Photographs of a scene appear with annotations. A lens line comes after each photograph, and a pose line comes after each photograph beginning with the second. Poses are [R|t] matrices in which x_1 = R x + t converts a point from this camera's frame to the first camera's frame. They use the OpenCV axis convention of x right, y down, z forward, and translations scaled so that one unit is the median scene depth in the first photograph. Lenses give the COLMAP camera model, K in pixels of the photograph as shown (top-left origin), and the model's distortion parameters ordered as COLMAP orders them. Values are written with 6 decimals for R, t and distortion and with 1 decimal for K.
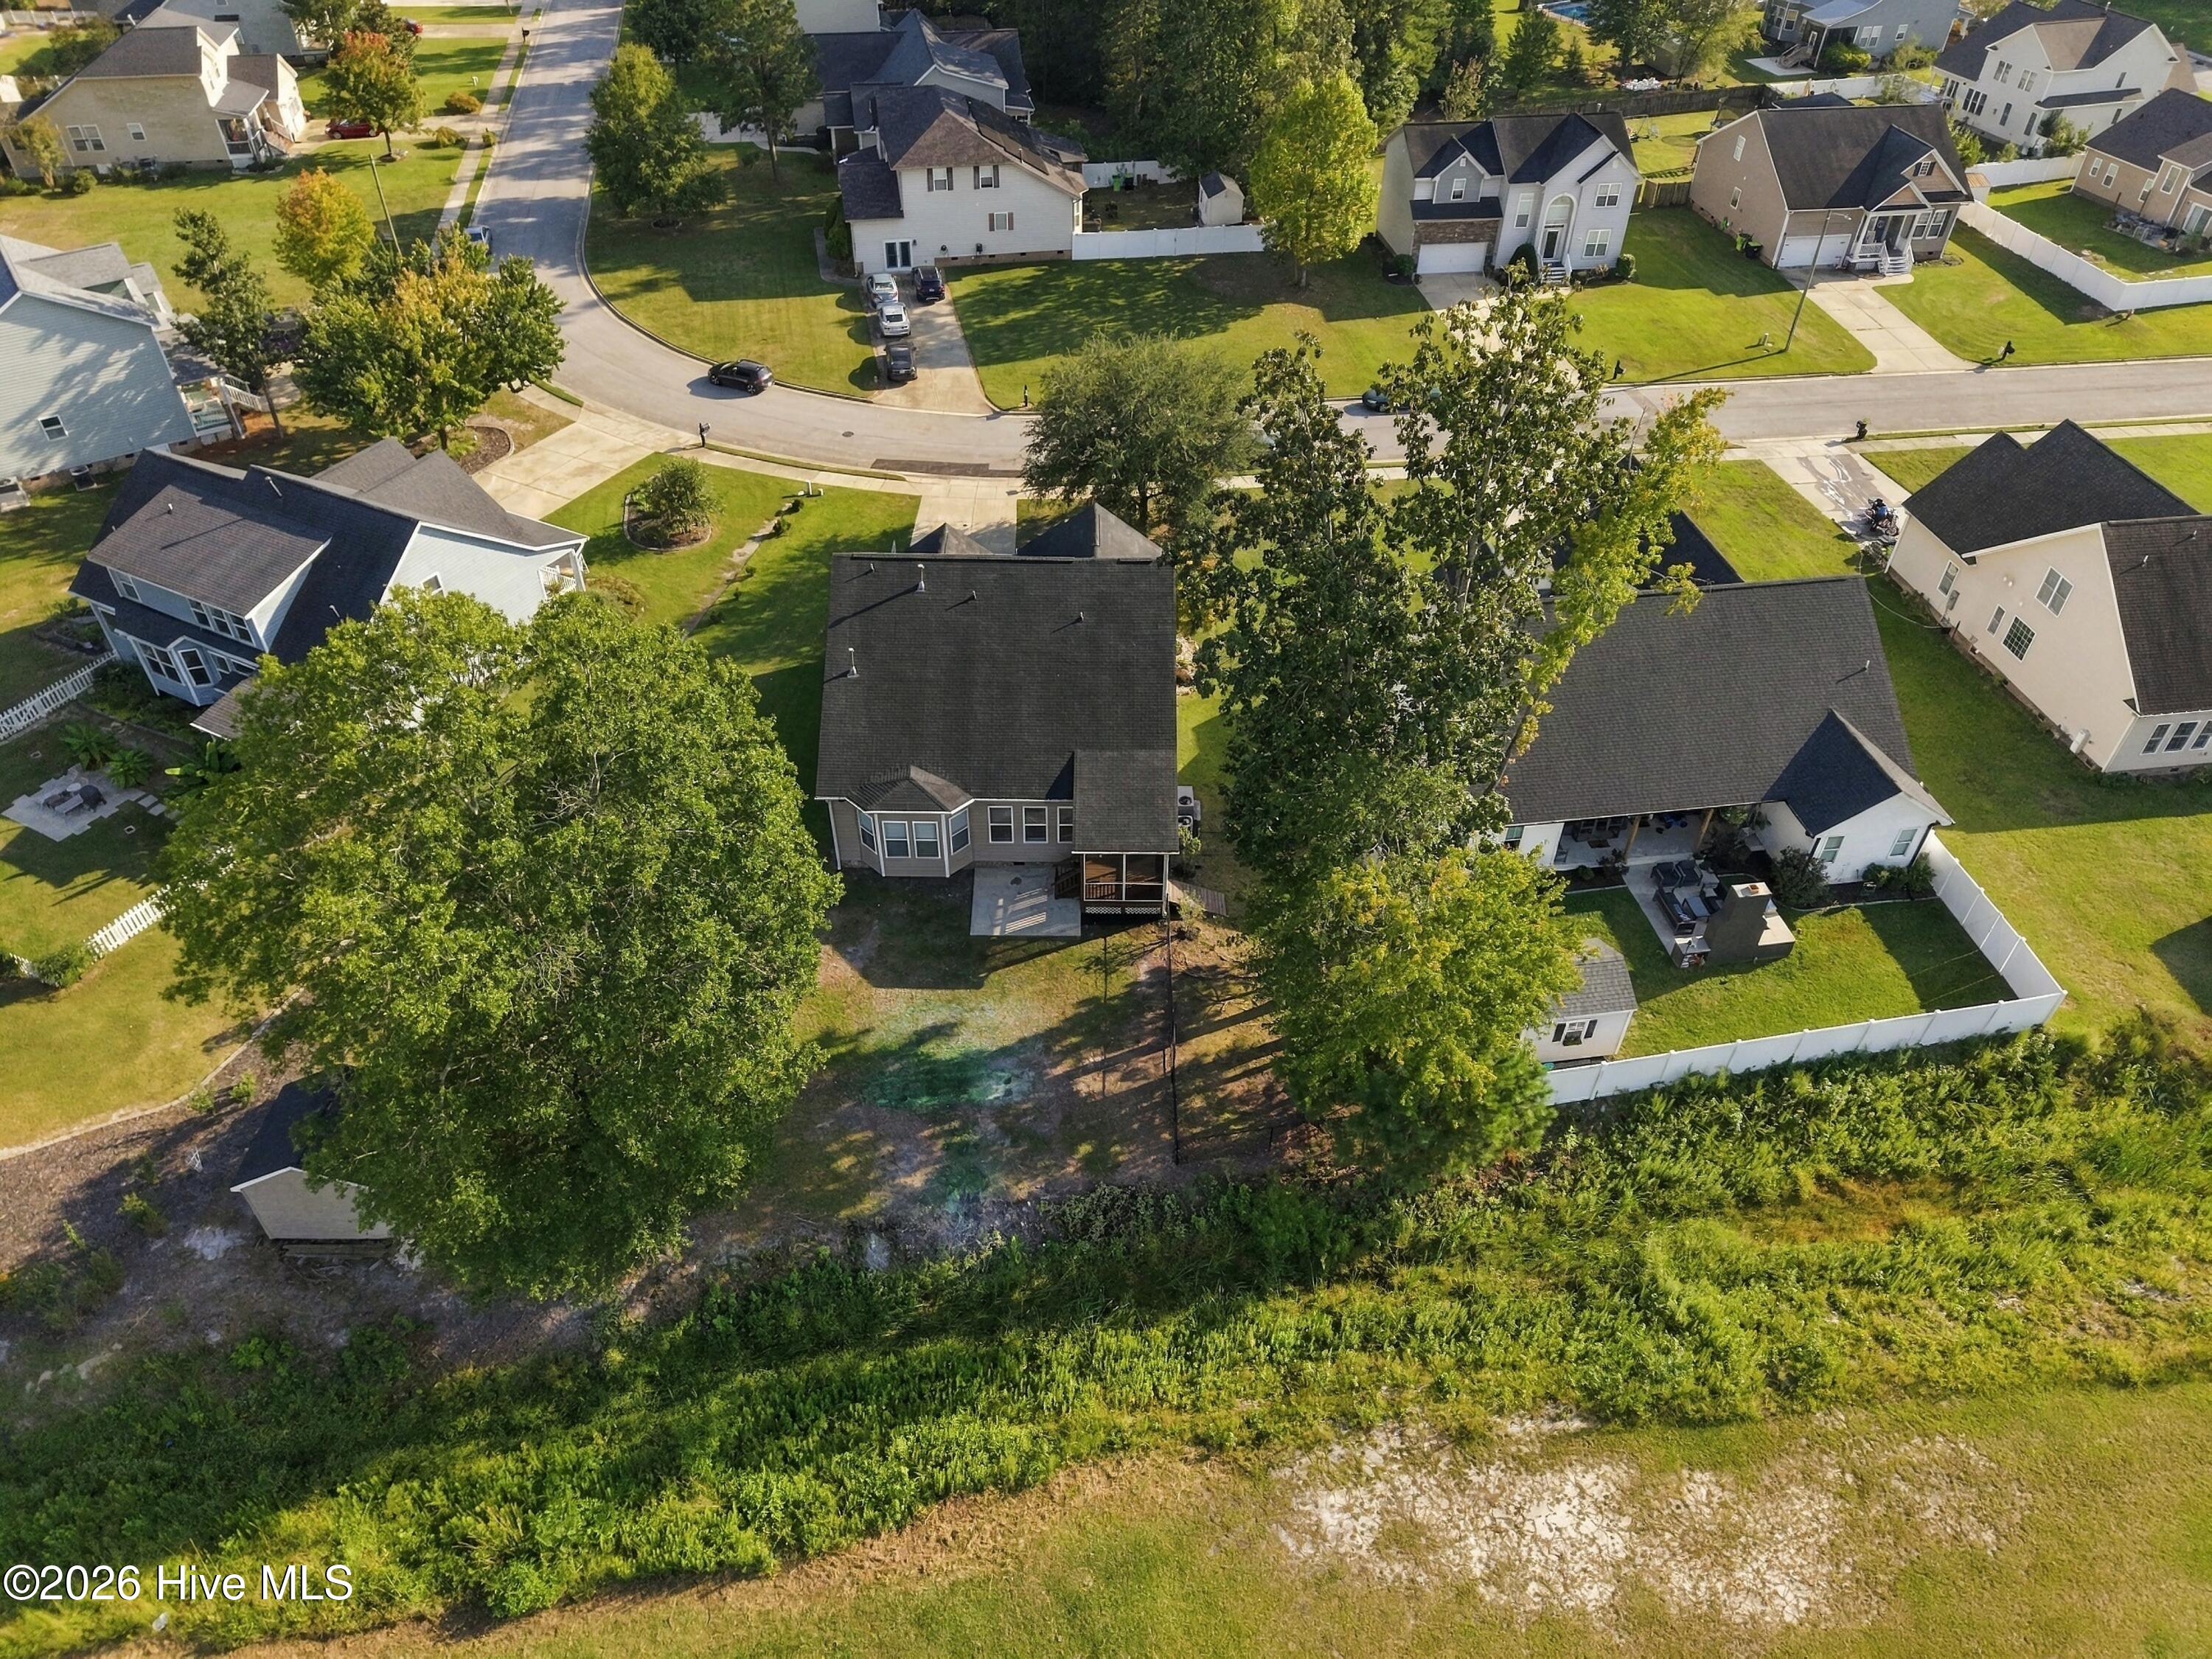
lens RADIAL K [[1504.9, 0, 1115.1], [0, 1504.9, 821.7], [0, 0, 1]] dist [0.052870, -0.059004]
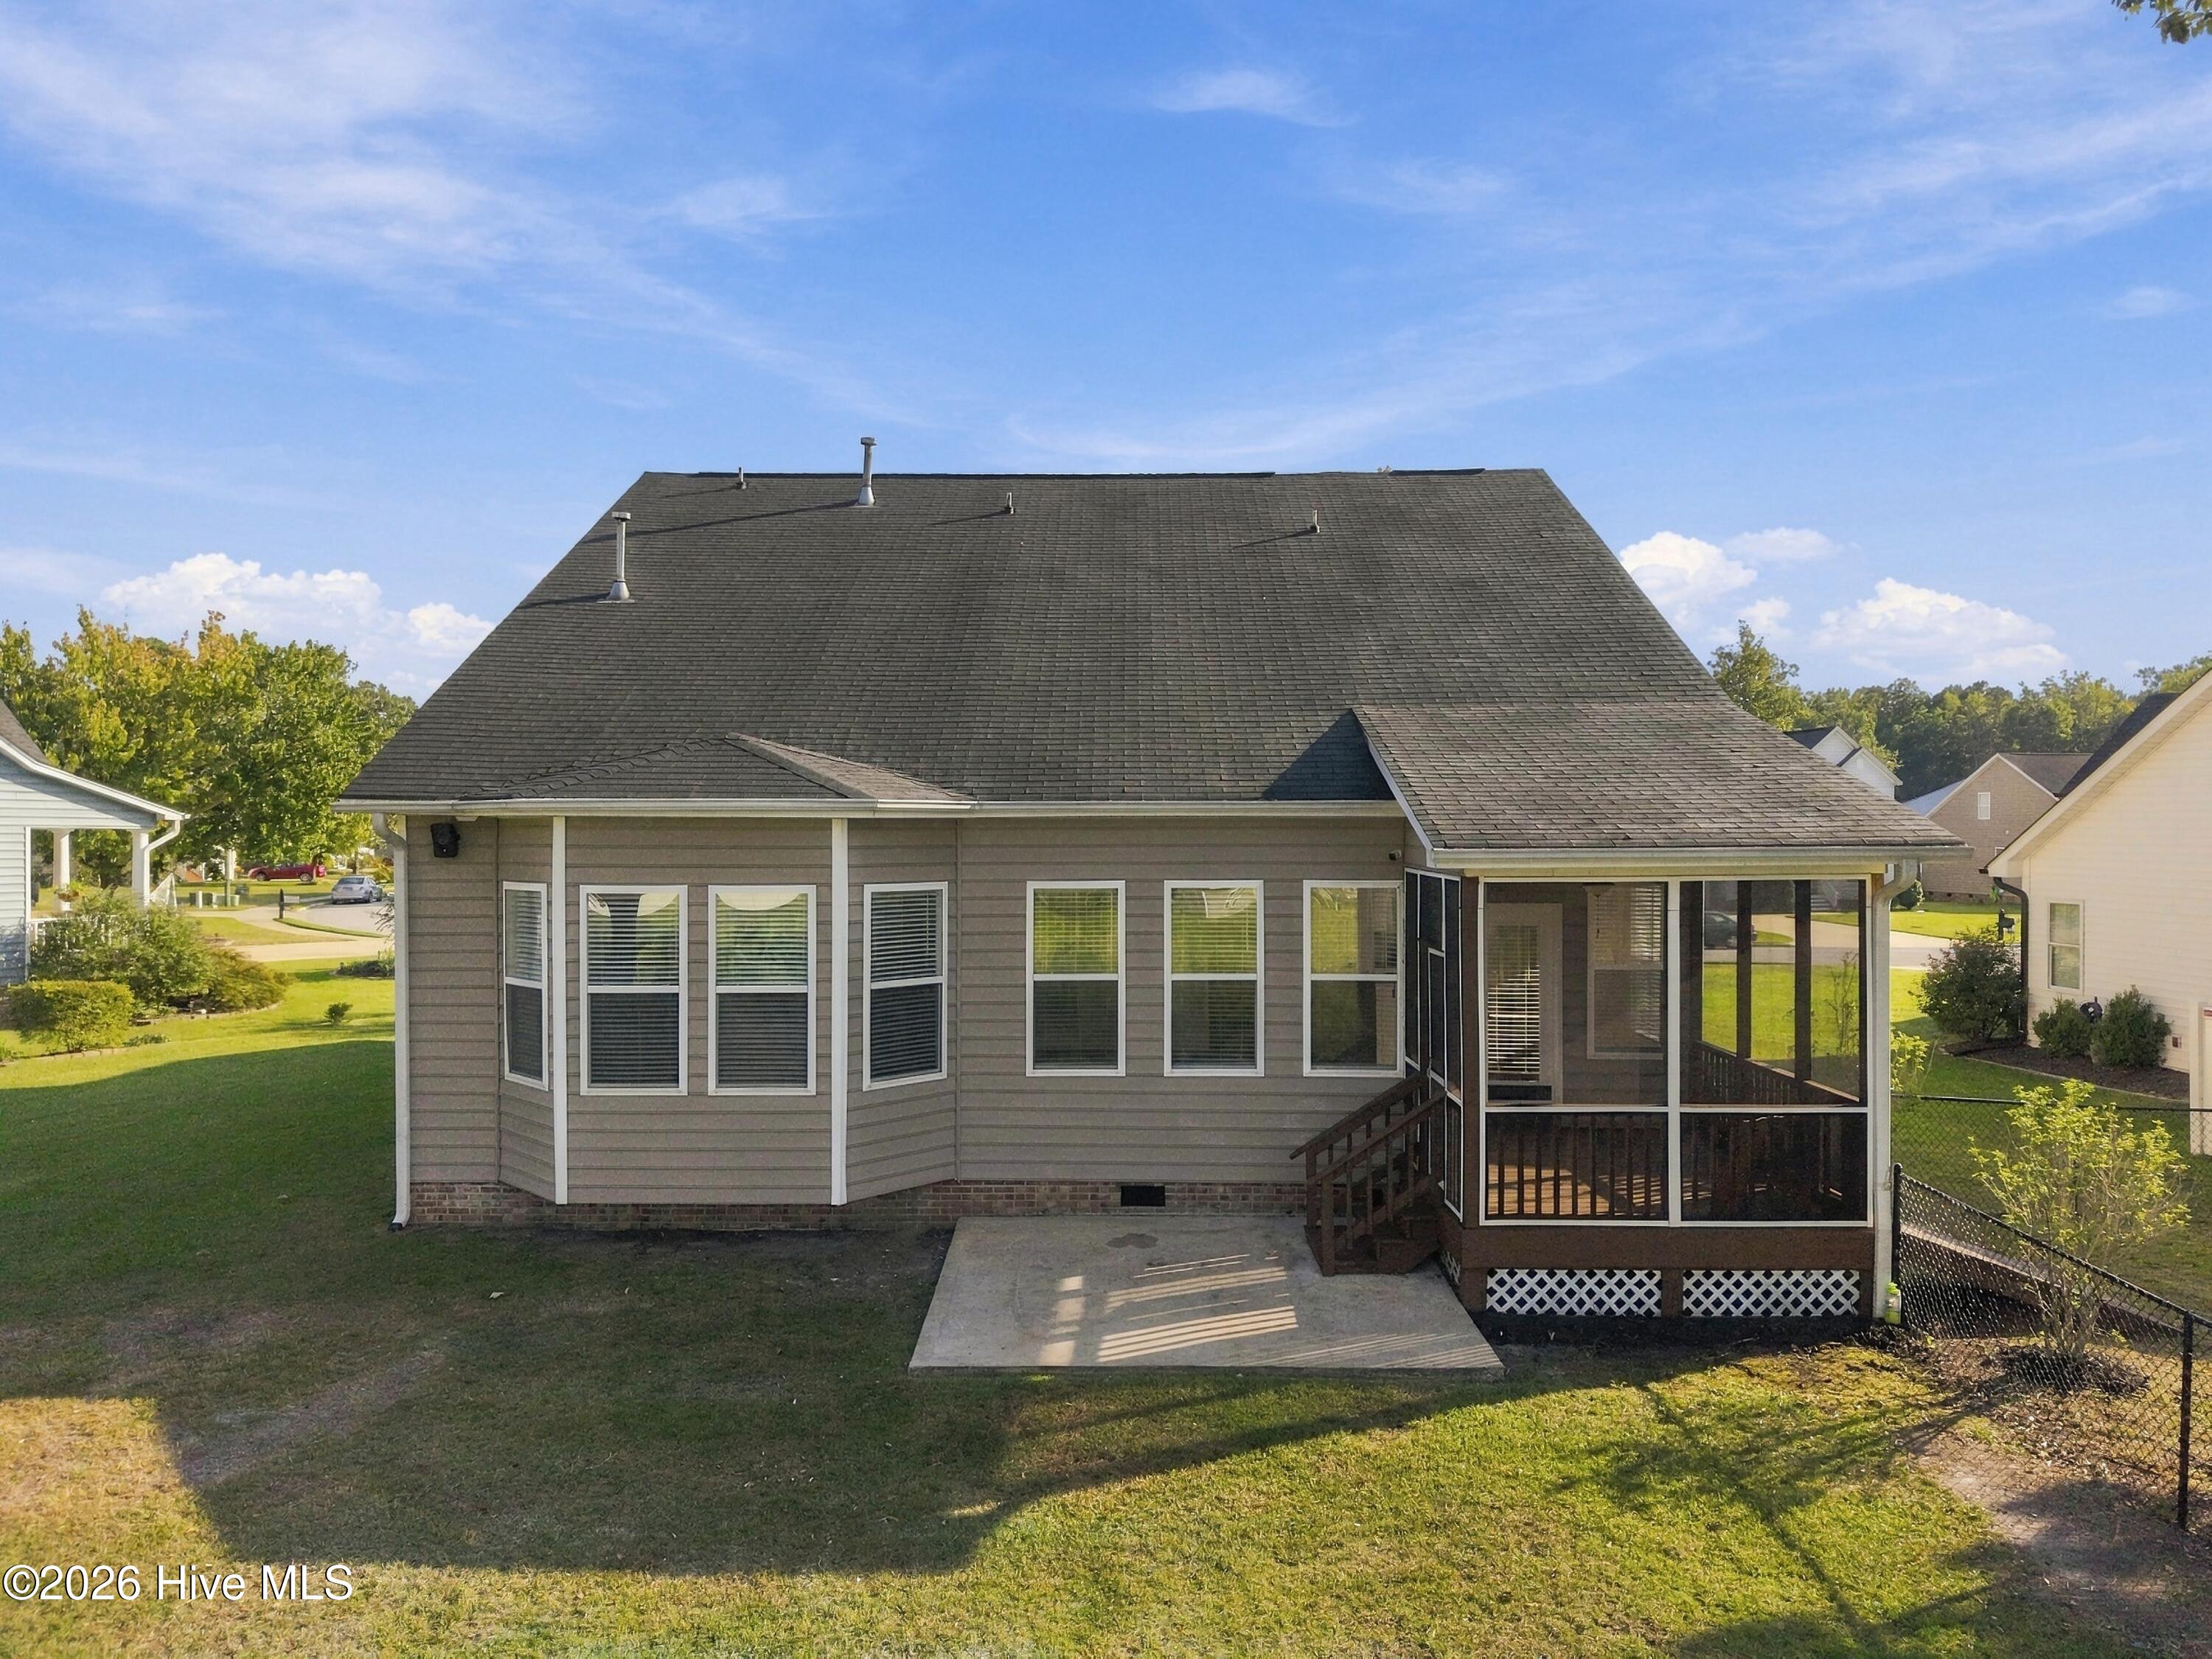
lens RADIAL K [[1504.9, 0, 1115.1], [0, 1504.9, 821.7], [0, 0, 1]] dist [0.052870, -0.059004]
pose [[0.999879, -0.012511, -0.009254, -0.050190], [0.003330, 0.752929, -0.658094, 0.107742], [0.015201, 0.657983, 0.752879, 0.595554]]
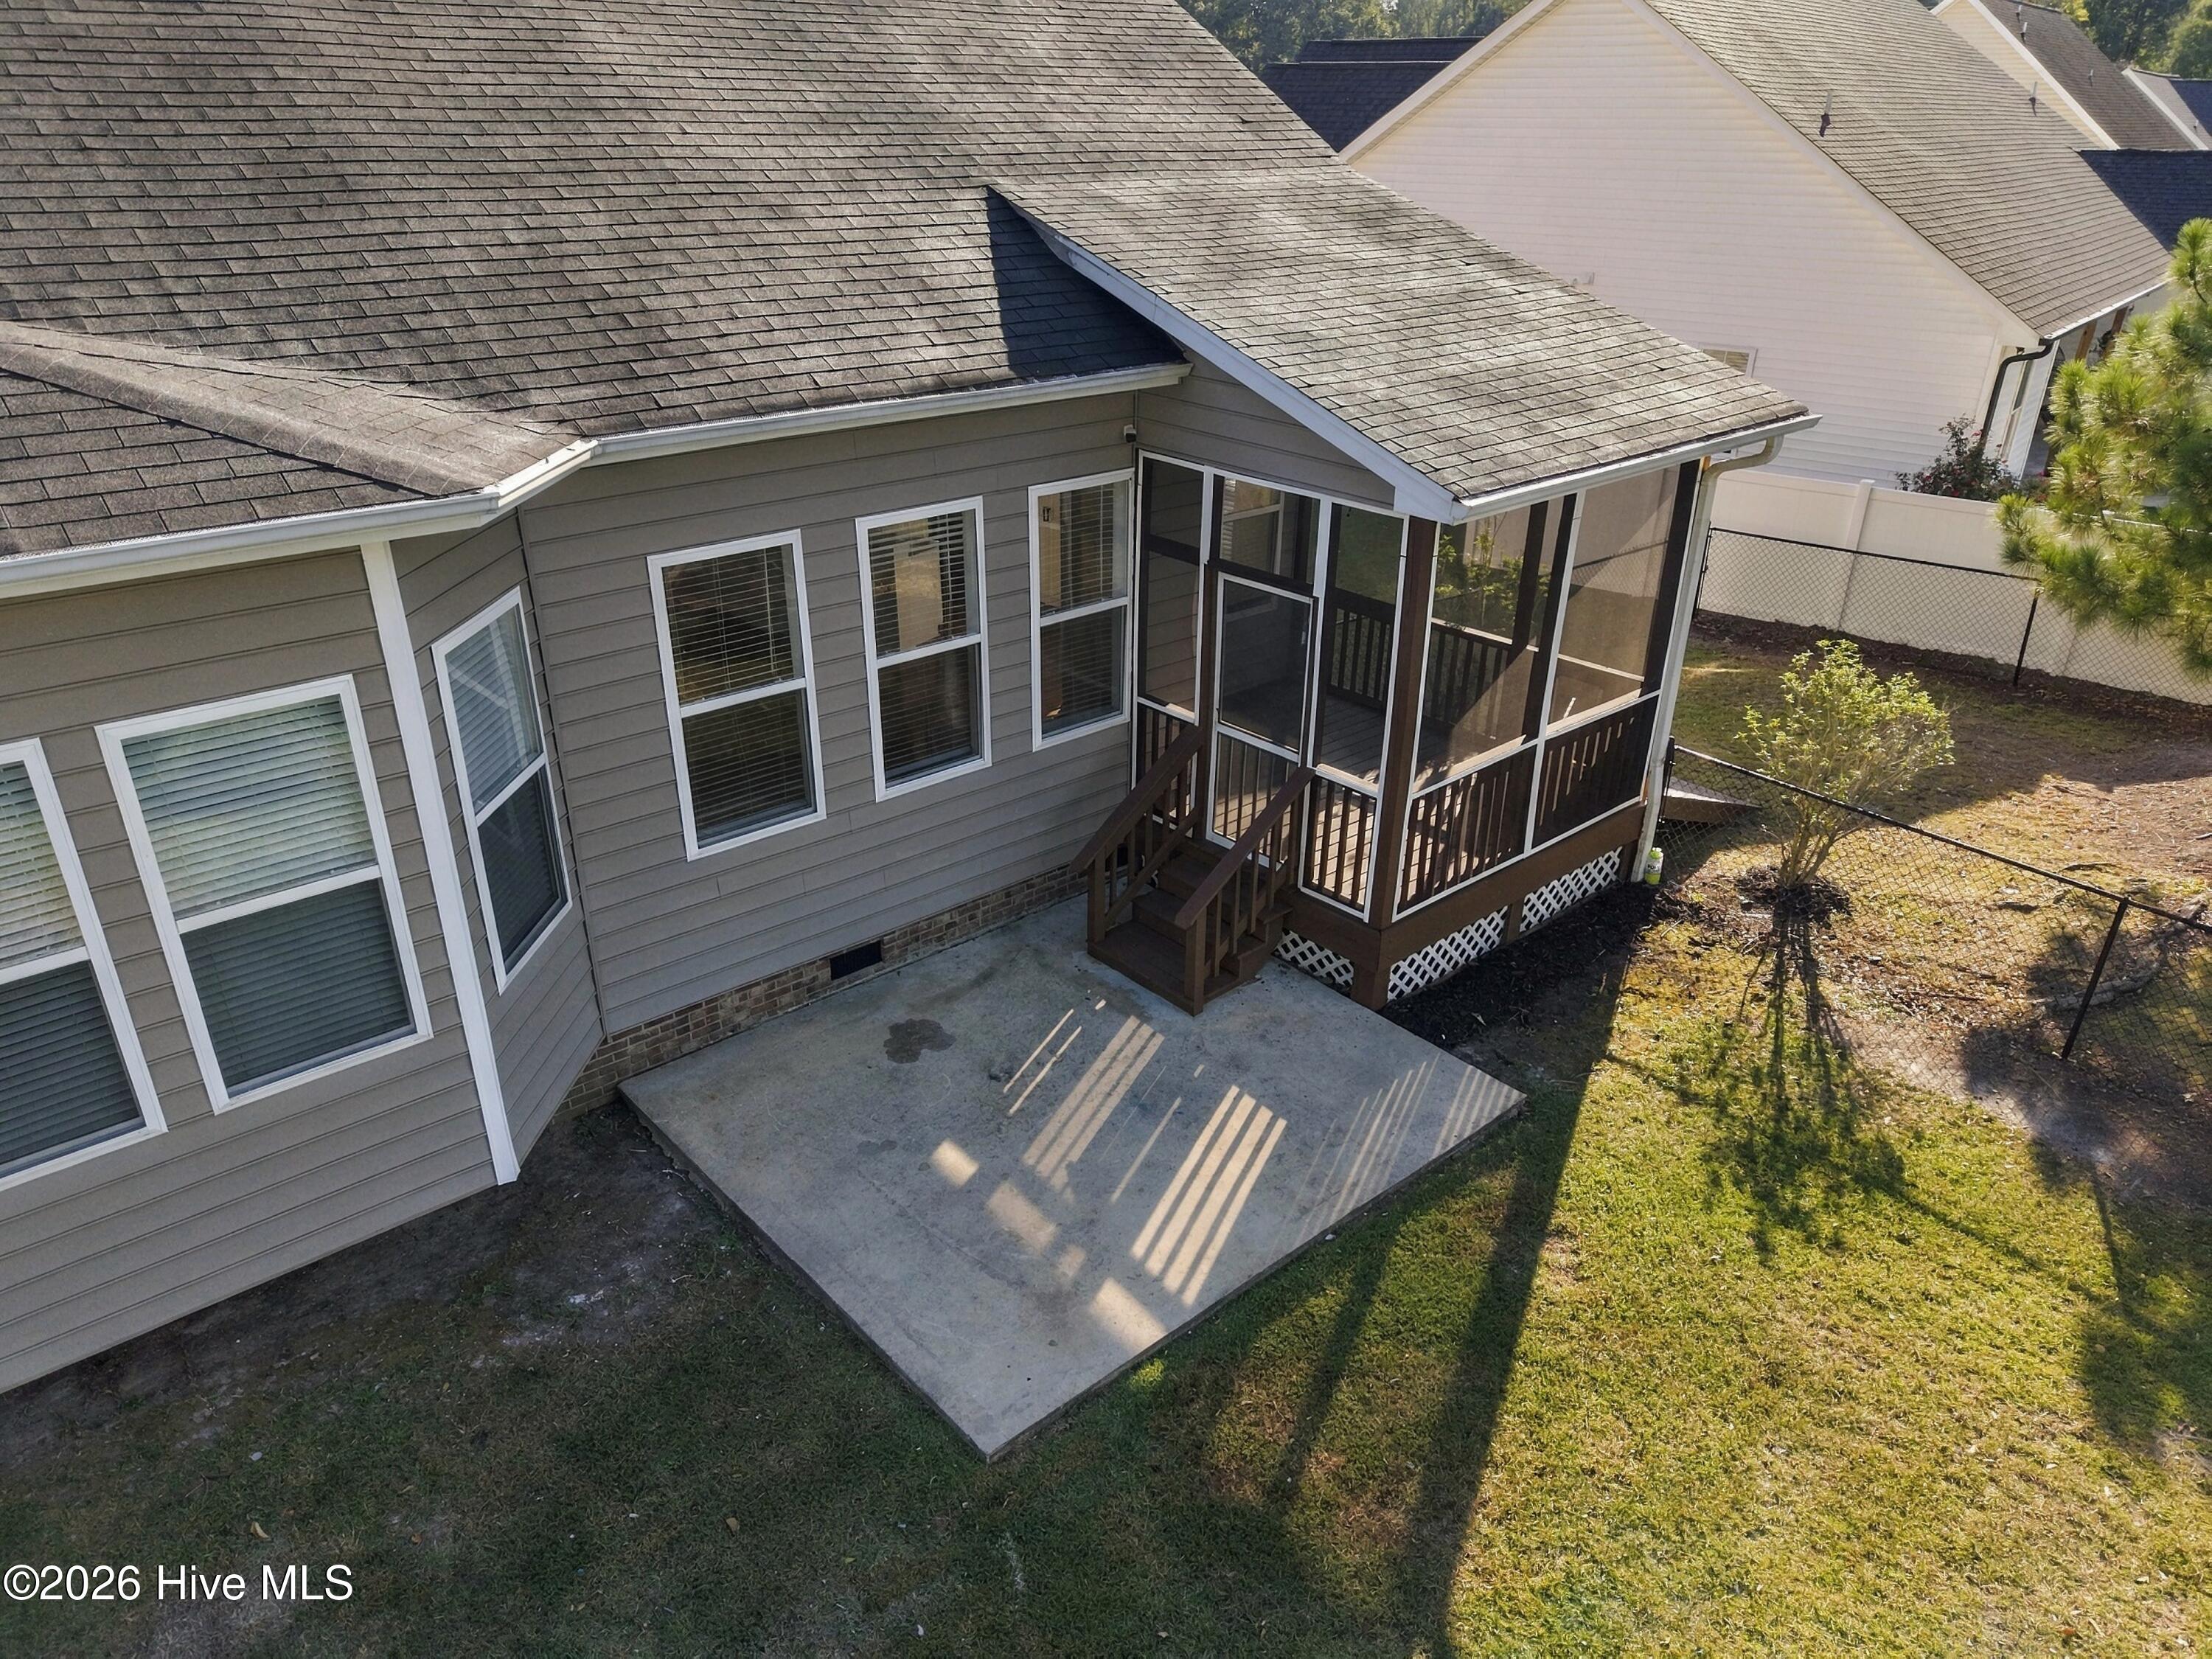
lens RADIAL K [[1504.9, 0, 1115.1], [0, 1504.9, 821.7], [0, 0, 1]] dist [0.052870, -0.059004]
pose [[0.746477, -0.289891, 0.598945, -0.107209], [0.435017, 0.893727, -0.109603, 0.034894], [-0.503520, 0.342367, 0.793254, 0.643881]]
